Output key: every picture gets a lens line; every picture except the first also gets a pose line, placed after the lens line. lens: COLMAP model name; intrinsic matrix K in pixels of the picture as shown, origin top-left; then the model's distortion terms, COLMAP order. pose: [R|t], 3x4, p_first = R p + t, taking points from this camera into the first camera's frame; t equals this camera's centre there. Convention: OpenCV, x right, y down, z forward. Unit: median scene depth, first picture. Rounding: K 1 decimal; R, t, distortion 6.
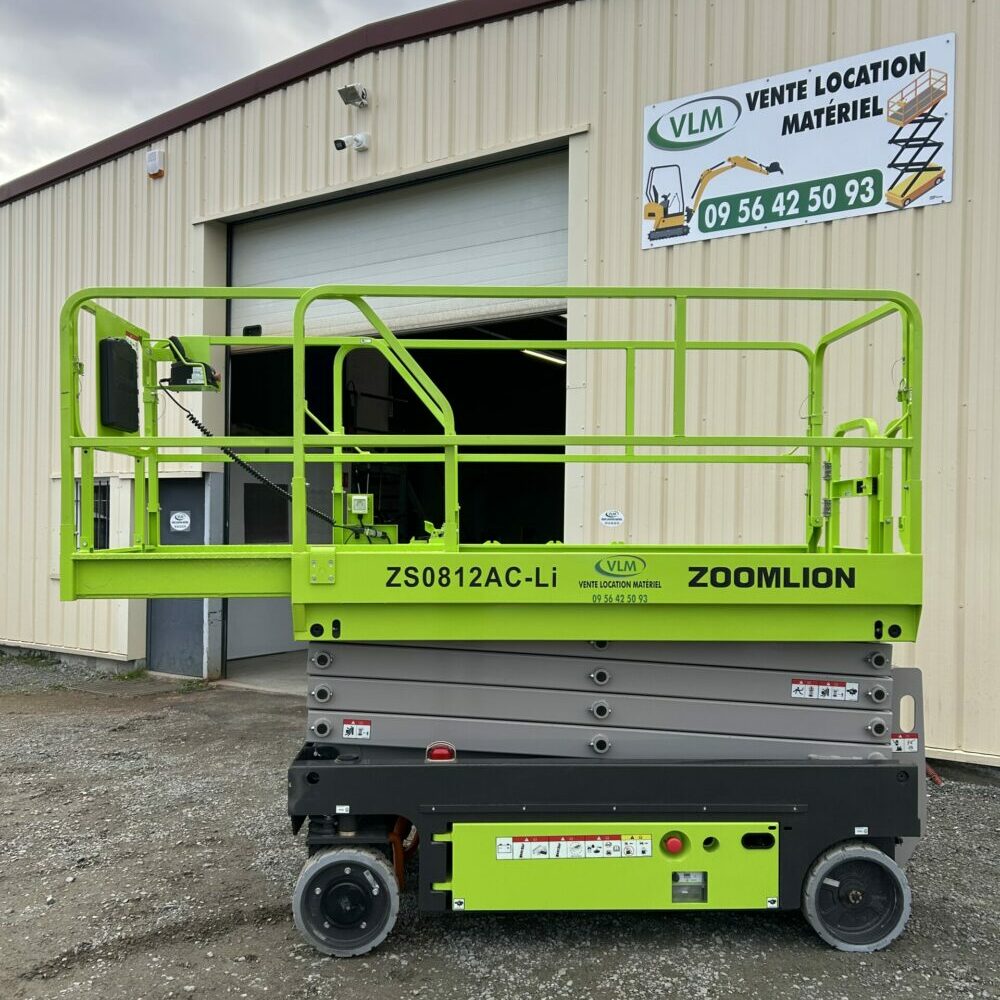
lens RADIAL K [[998.1, 0, 498.0], [0, 998.1, 537.6], [0, 0, 1]] dist [0.010983, -0.000085]
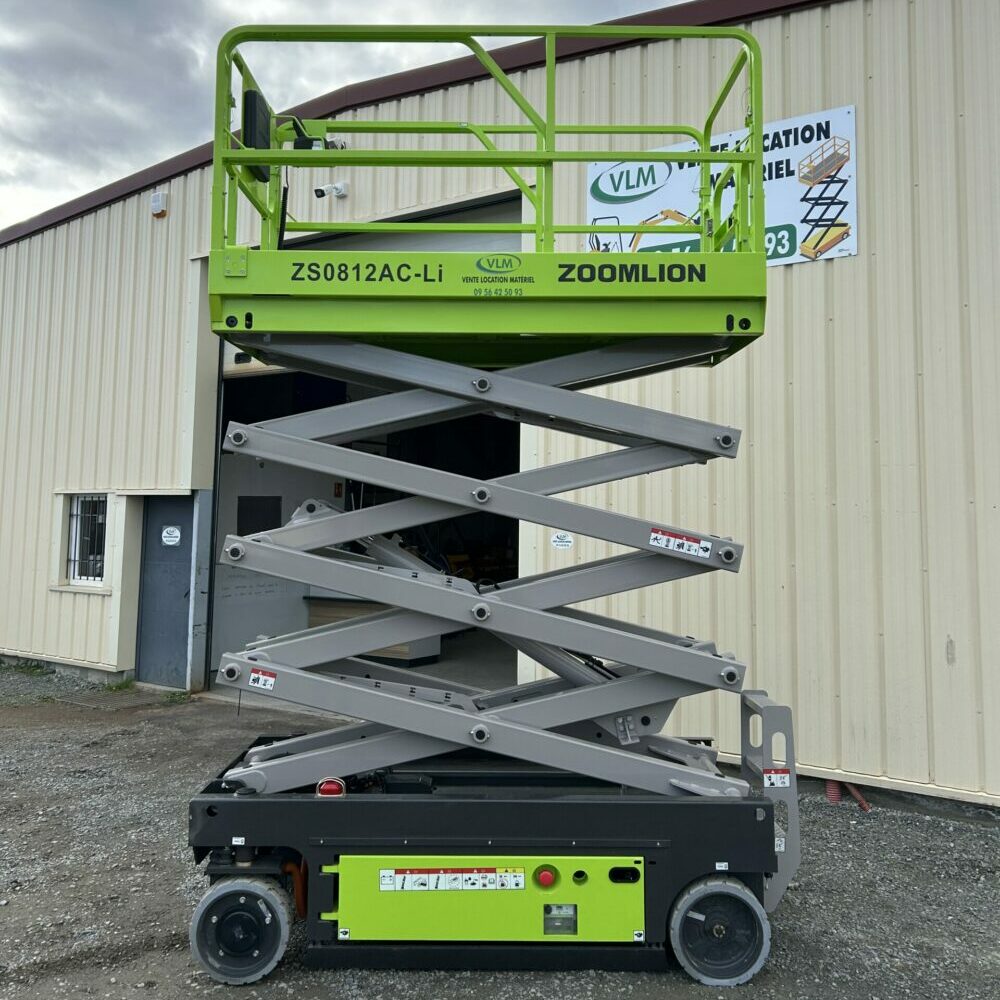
lens RADIAL K [[998.8, 0, 498.9], [0, 998.8, 426.6], [0, 0, 1]] dist [0.025781, -0.024151]
pose [[0.999517, -0.002828, -0.030933, 0.152519], [-0.000364, 0.994712, -0.102701, -0.059876], [0.031060, 0.102662, 0.994231, -0.113048]]
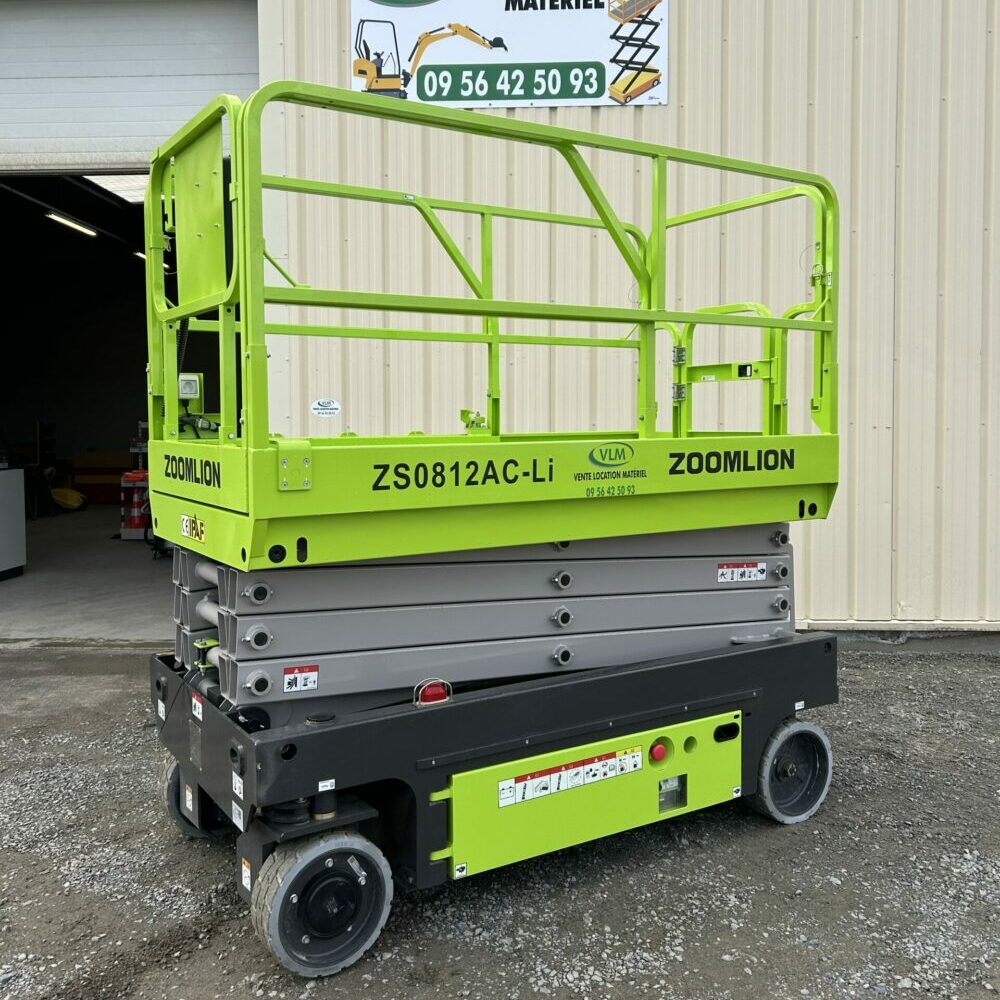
lens RADIAL K [[998.9, 0, 496.8], [0, 998.9, 467.0], [0, 0, 1]] dist [0.020556, -0.025301]
pose [[0.860878, -0.037370, 0.507437, -0.396796], [0.019508, 0.998990, 0.040474, 0.001317], [-0.508438, -0.024944, 0.860738, 0.266917]]
